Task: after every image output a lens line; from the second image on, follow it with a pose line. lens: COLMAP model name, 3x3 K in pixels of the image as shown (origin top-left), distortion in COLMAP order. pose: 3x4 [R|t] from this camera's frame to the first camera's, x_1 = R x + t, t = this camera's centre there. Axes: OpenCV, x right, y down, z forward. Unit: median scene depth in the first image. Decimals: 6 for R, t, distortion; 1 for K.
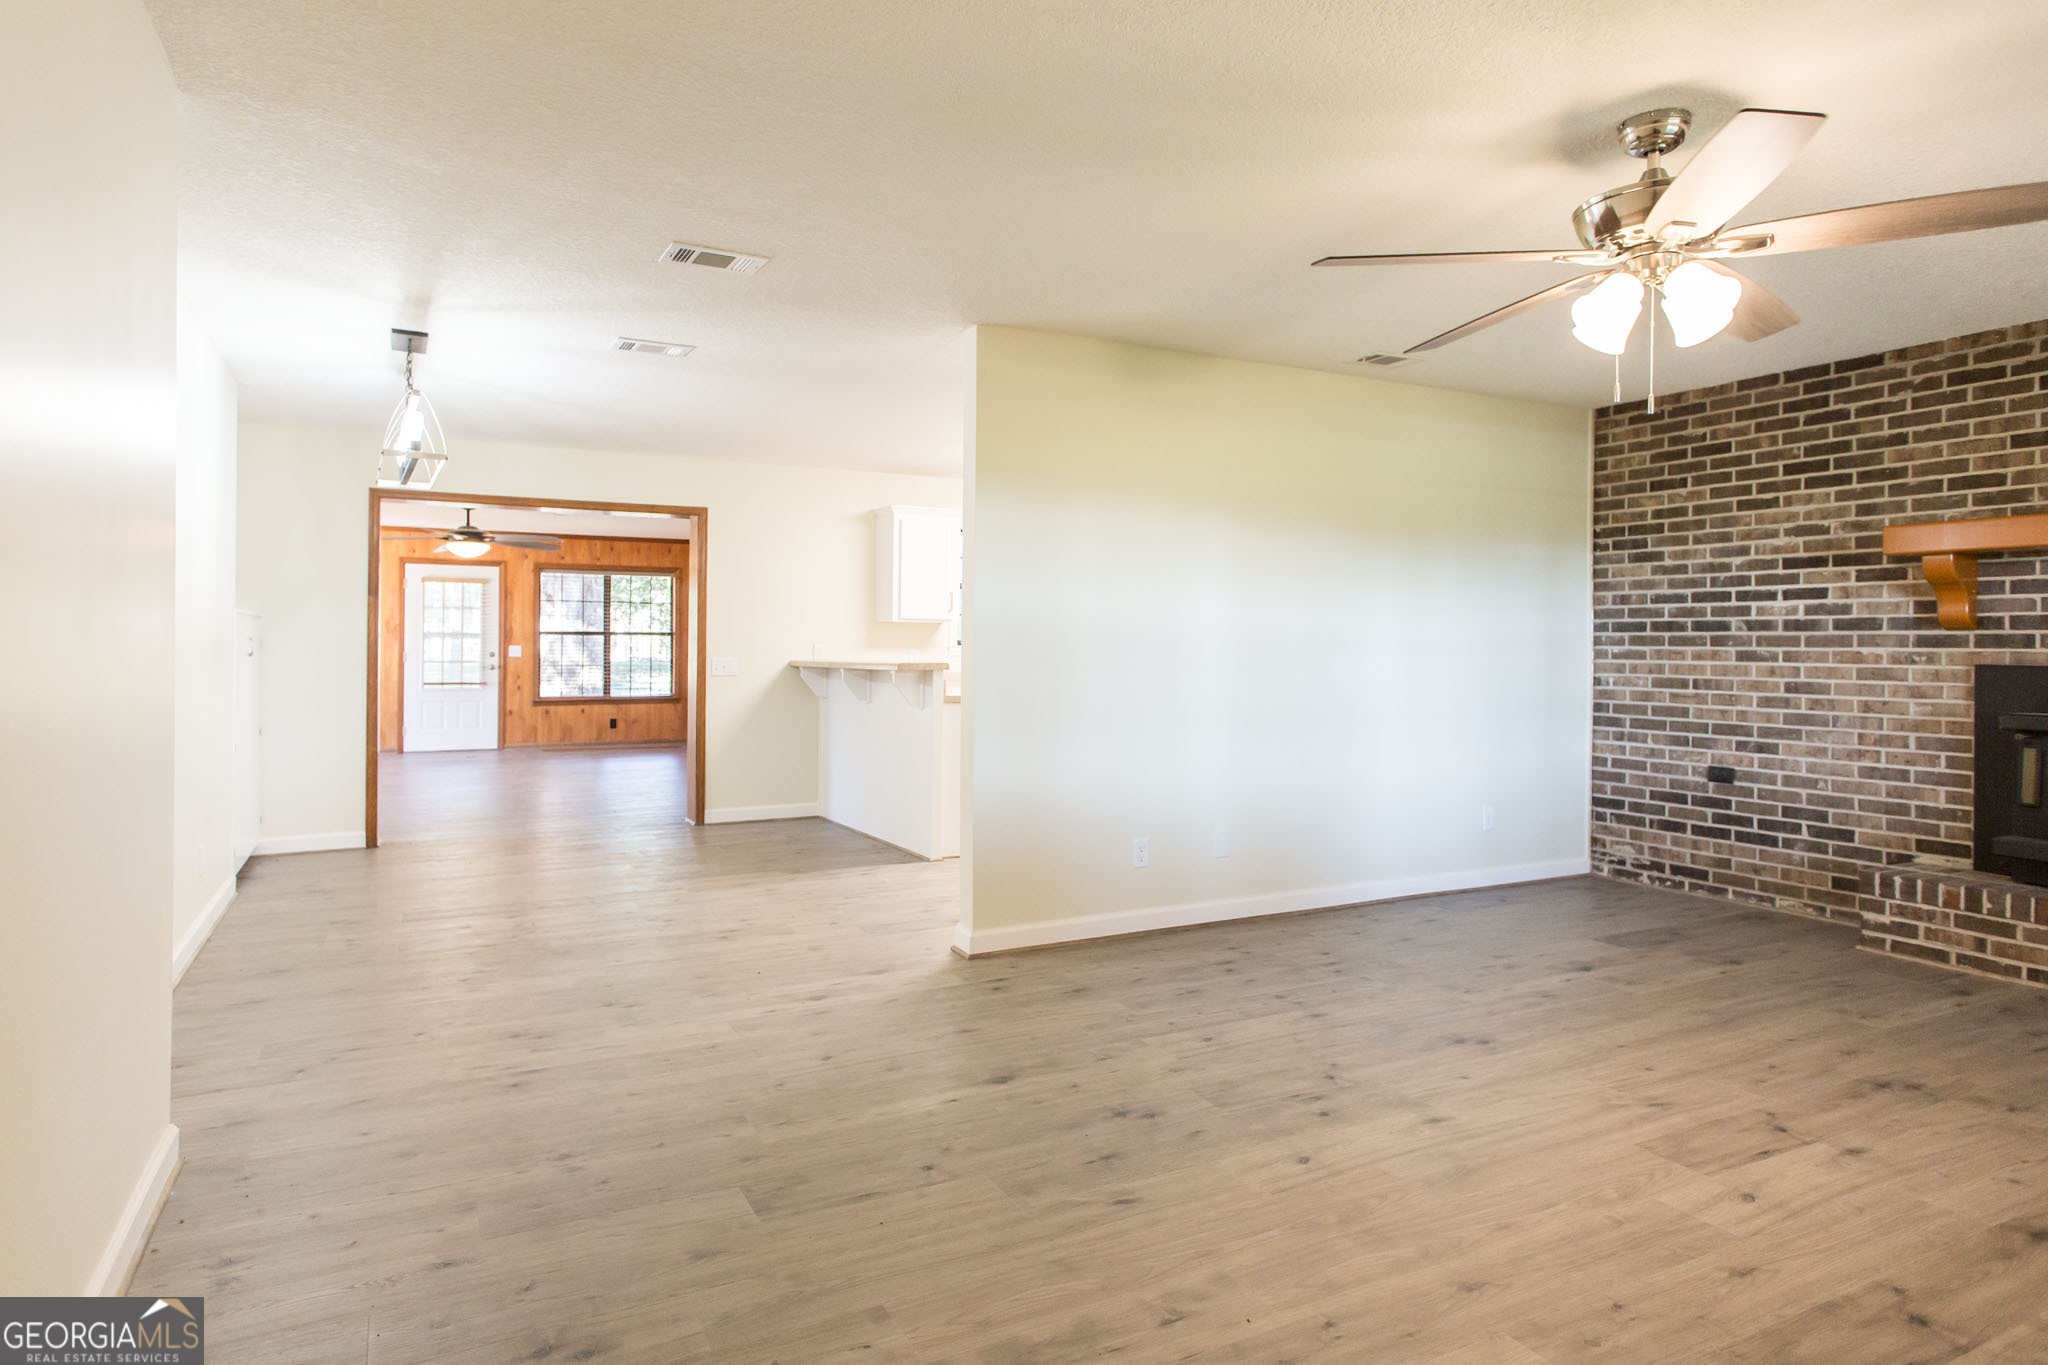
lens RADIAL K [[1127.3, 0, 1013.7], [0, 1127.3, 641.7], [0, 0, 1]] dist [0.024471, -0.001565]
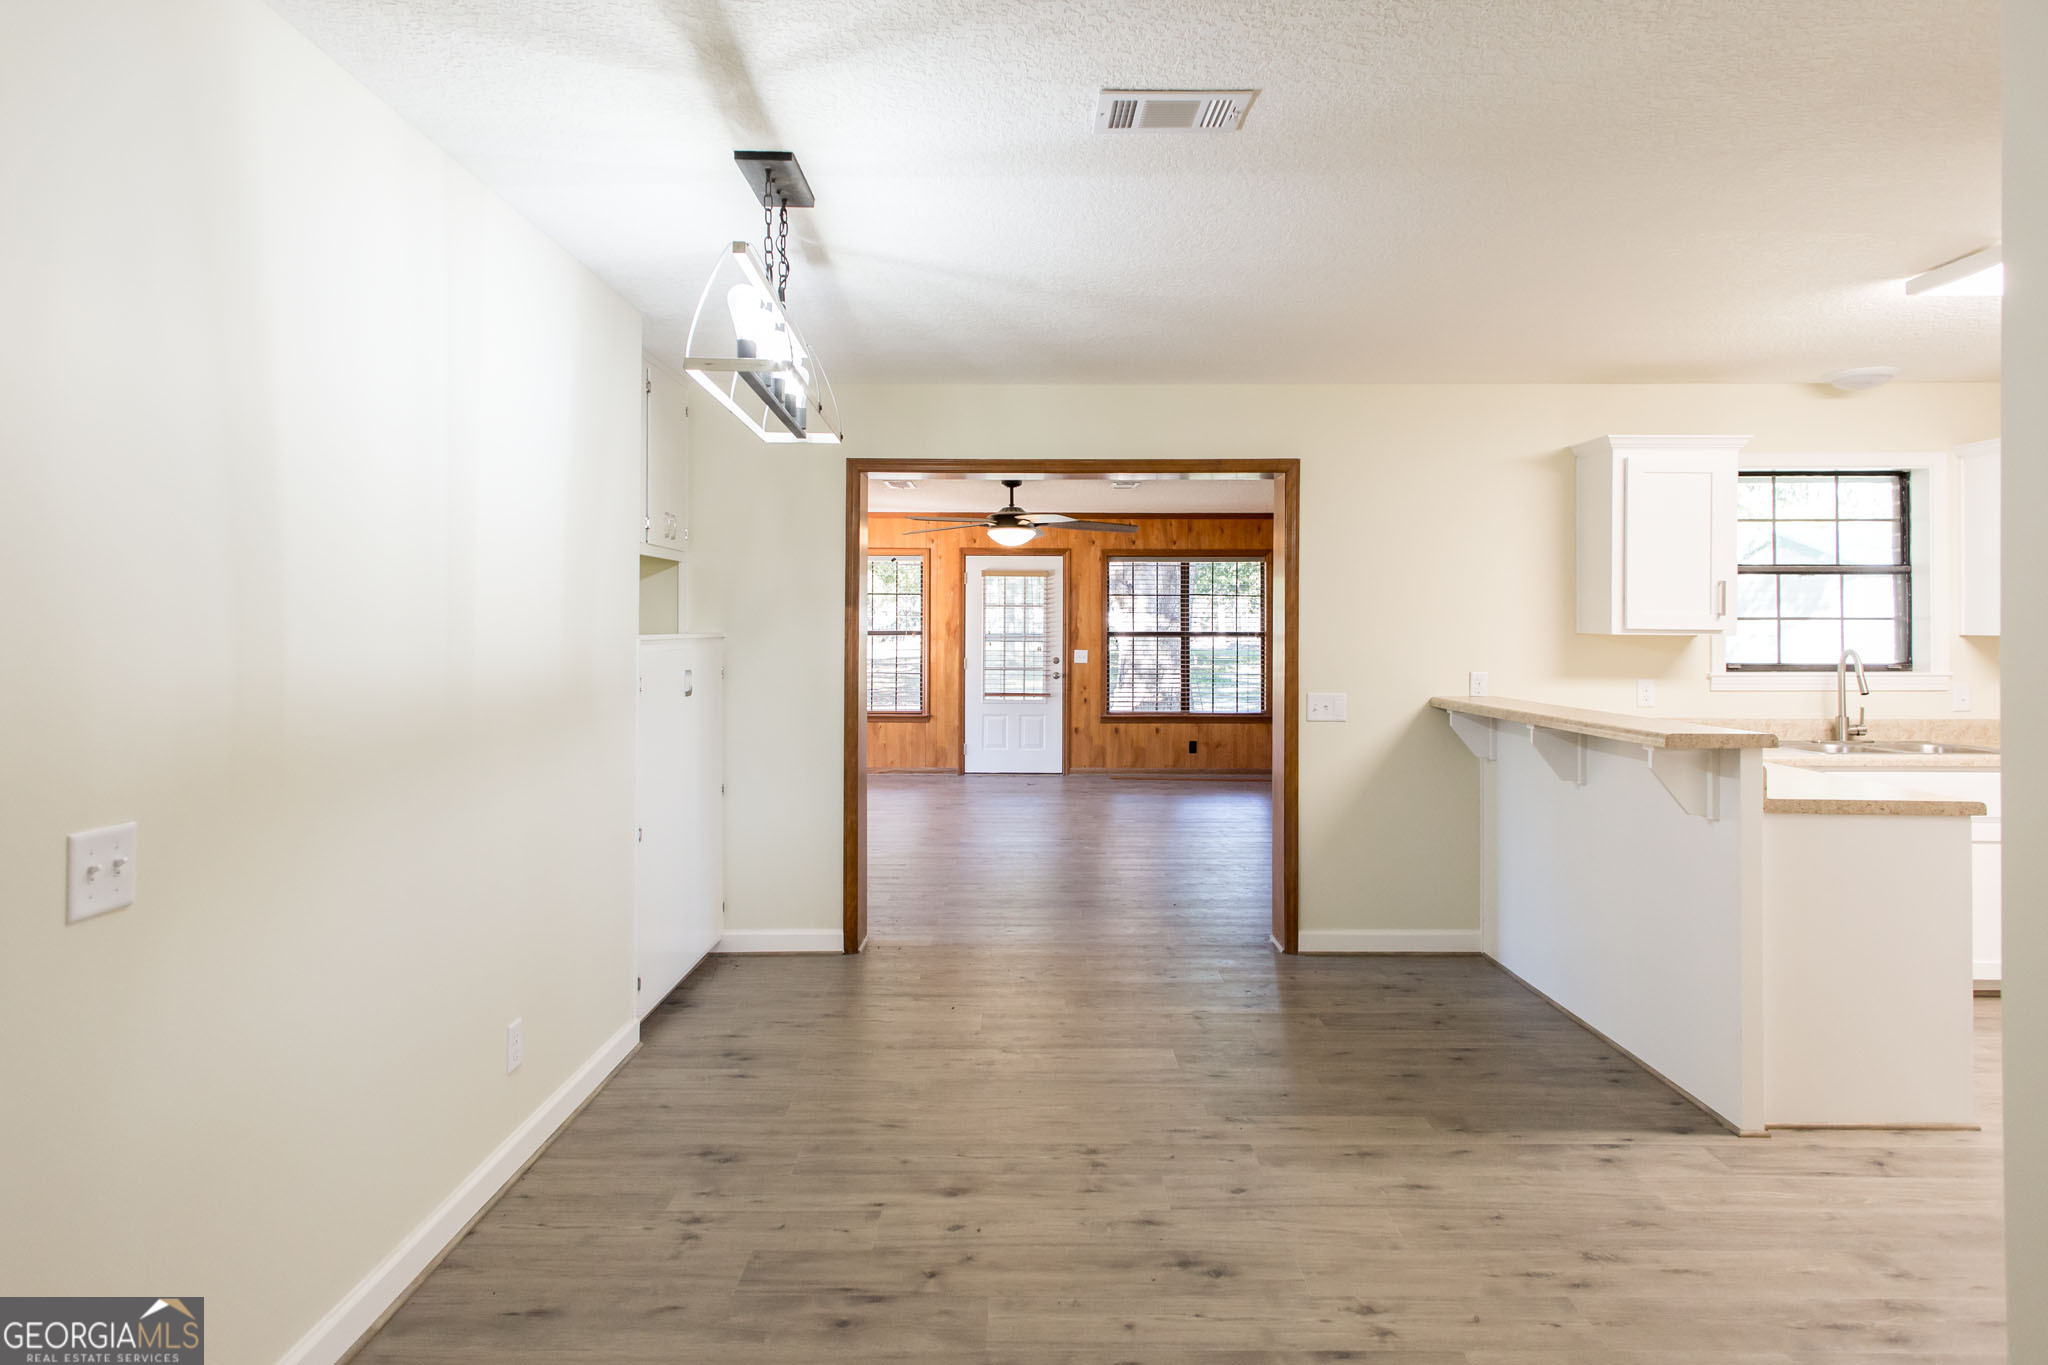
lens RADIAL K [[1253.4, 0, 1062.0], [0, 1253.4, 625.2], [0, 0, 1]] dist [0.021847, -0.000402]
pose [[0.894871, -0.004658, -0.446301, -0.042352], [0.004519, 0.999989, -0.001375, -0.013705], [0.446303, -0.000787, 0.894882, 0.172307]]
